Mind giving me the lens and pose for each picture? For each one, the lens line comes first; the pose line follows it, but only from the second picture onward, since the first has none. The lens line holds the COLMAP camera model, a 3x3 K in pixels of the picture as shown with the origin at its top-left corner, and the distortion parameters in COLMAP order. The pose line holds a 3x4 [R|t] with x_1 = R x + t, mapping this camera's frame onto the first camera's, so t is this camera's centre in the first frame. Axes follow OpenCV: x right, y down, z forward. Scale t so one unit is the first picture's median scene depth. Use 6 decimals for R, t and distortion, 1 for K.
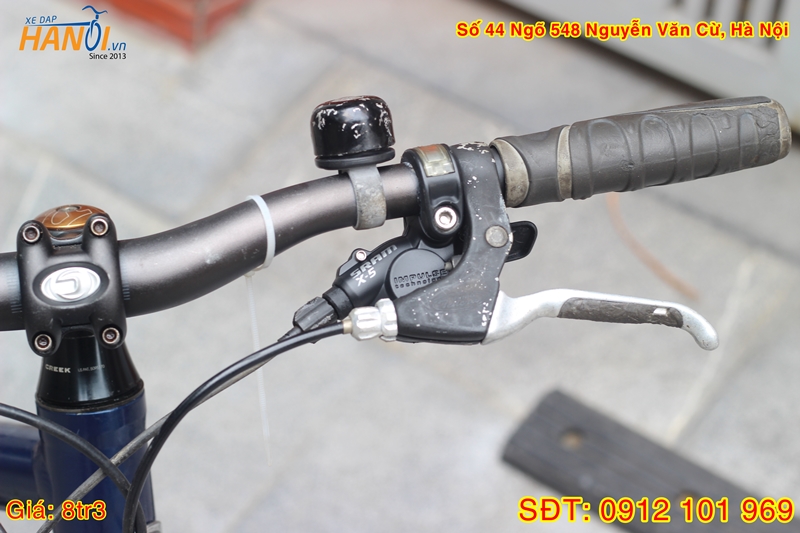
lens RADIAL K [[1930.5, 0, 396.5], [0, 1930.5, 264.0], [0, 0, 1]] dist [-0.093685, 0.000000]
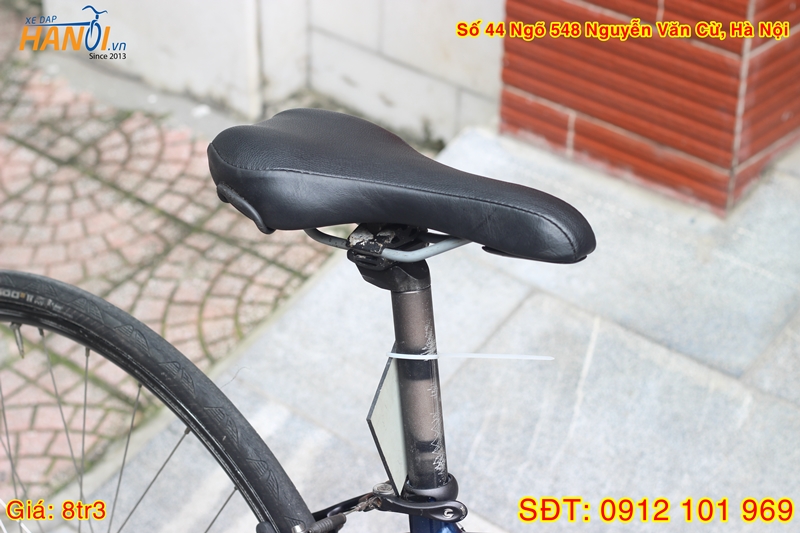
lens RADIAL K [[1930.5, 0, 361.6], [0, 1930.5, 267.7], [0, 0, 1]] dist [-0.093685, 0.000000]
pose [[0.994782, -0.033216, -0.096463, -0.554182], [0.026159, 0.996950, -0.073528, -0.024125], [0.098611, 0.070621, 0.992617, -0.153686]]
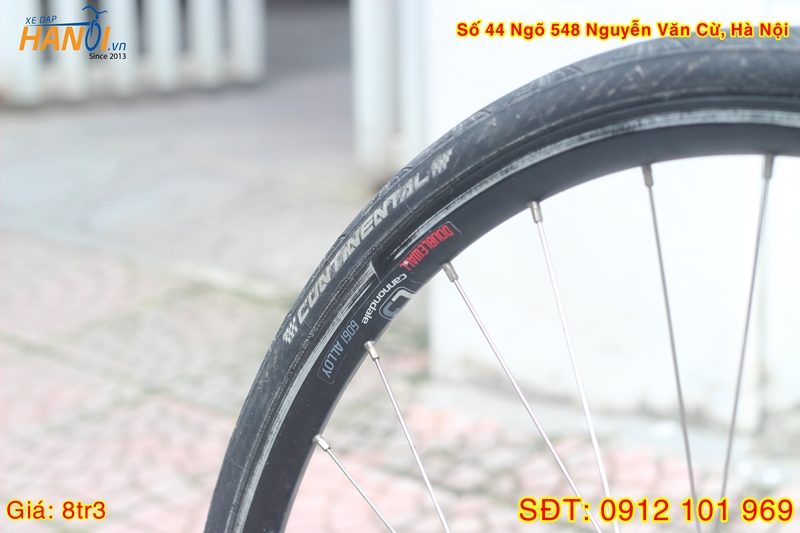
lens RADIAL K [[1930.5, 0, 398.7], [0, 1930.5, 267.0], [0, 0, 1]] dist [-0.093685, 0.000000]
pose [[0.982756, -0.045629, -0.179190, -1.056157], [-0.034802, 0.906112, -0.421603, 0.287635], [0.181604, 0.420569, 0.888899, 0.942119]]
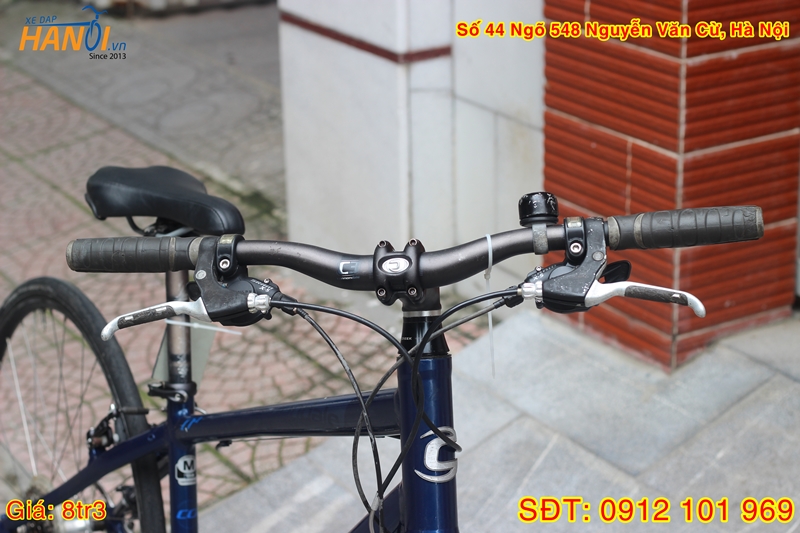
lens RADIAL K [[1930.5, 0, 440.6], [0, 1930.5, 284.4], [0, 0, 1]] dist [-0.093685, 0.000000]
pose [[0.937699, 0.016885, -0.347037, 0.610373], [-0.111225, 0.960845, -0.253782, 0.556632], [0.329164, 0.276571, 0.902862, -0.906362]]
